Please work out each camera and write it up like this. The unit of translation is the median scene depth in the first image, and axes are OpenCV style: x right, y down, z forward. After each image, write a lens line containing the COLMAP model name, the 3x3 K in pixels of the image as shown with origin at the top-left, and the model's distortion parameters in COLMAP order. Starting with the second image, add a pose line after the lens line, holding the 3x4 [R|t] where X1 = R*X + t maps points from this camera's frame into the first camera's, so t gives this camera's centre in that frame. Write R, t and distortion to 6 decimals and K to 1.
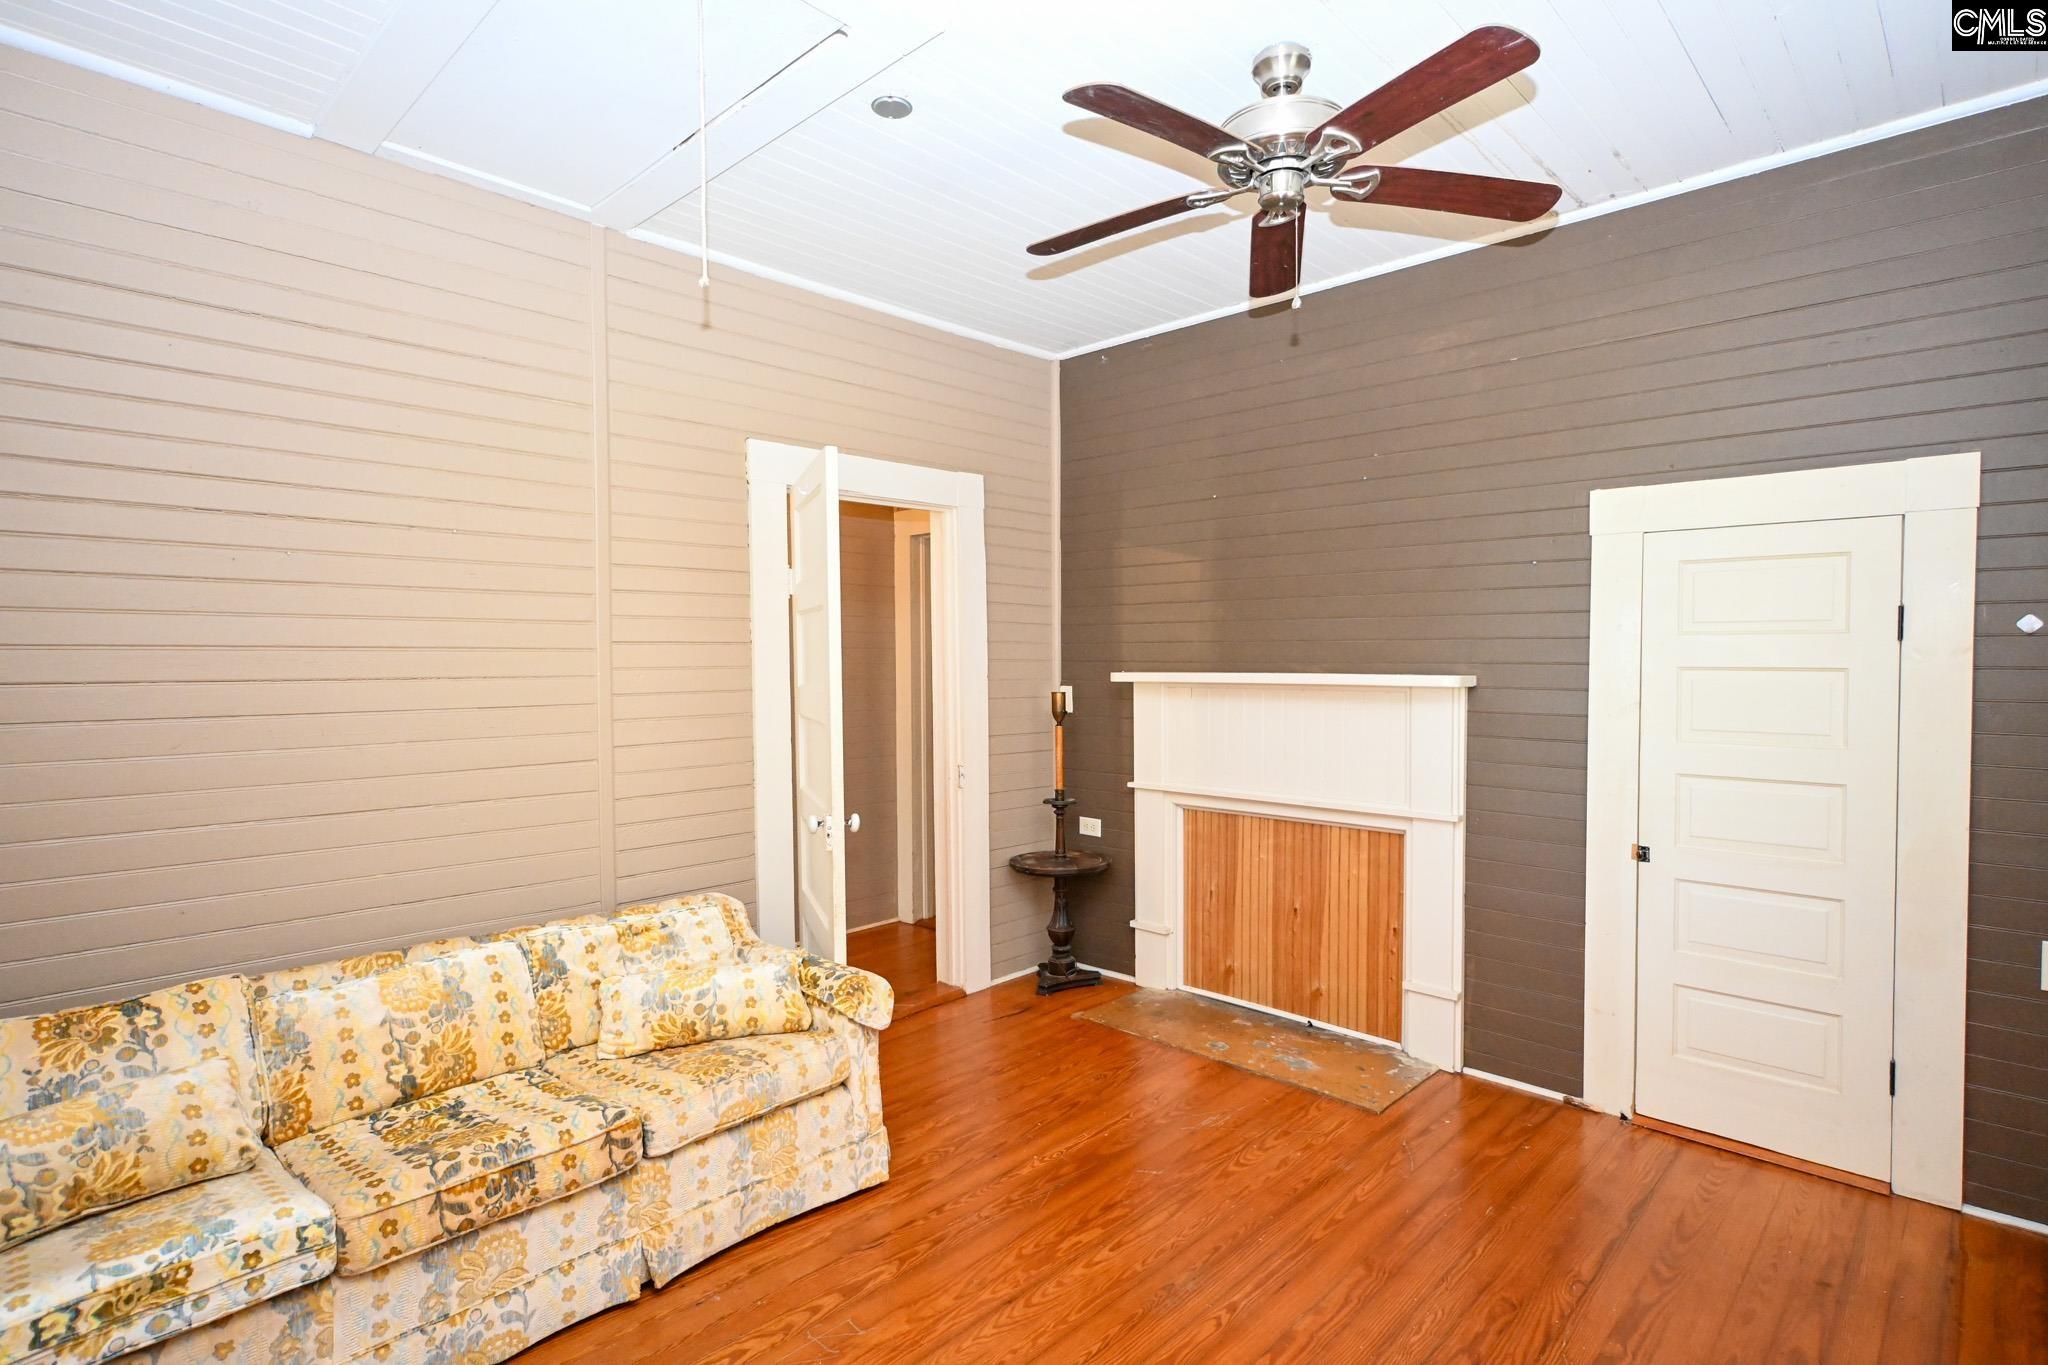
lens RADIAL K [[1019.0, 0, 1035.8], [0, 1019.0, 685.3], [0, 0, 1]] dist [-0.008397, 0.003358]
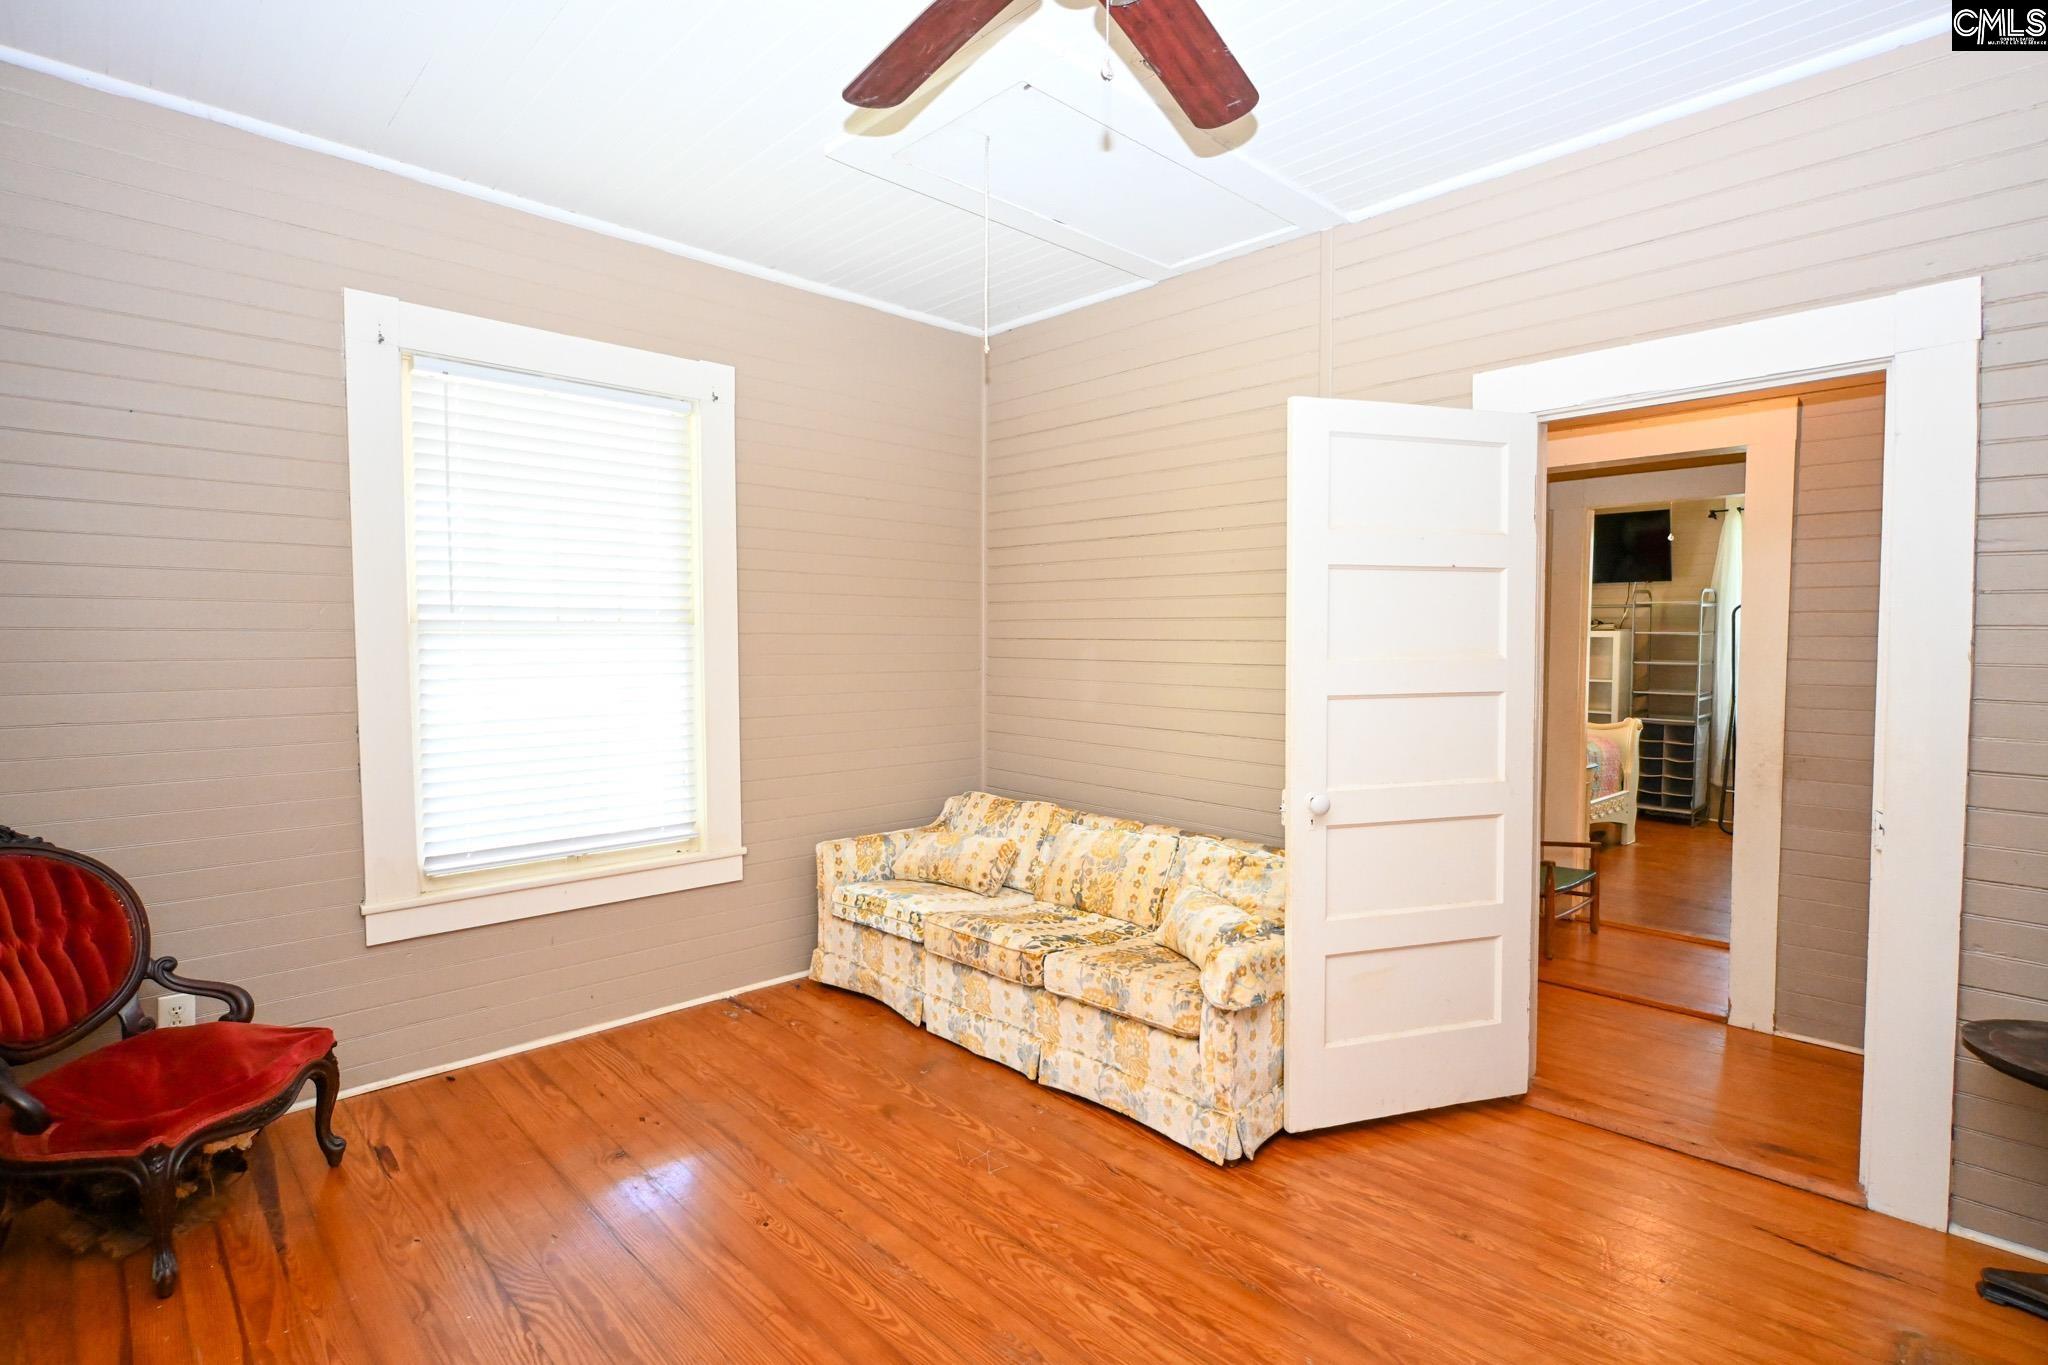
lens RADIAL K [[1019.0, 0, 1038.0], [0, 1019.0, 683.1], [0, 0, 1]] dist [-0.008397, 0.003358]
pose [[-0.043670, 0.050995, -0.997744, 0.942222], [-0.028489, 0.998227, 0.052266, -0.017422], [0.998640, 0.030707, -0.042140, 1.006947]]
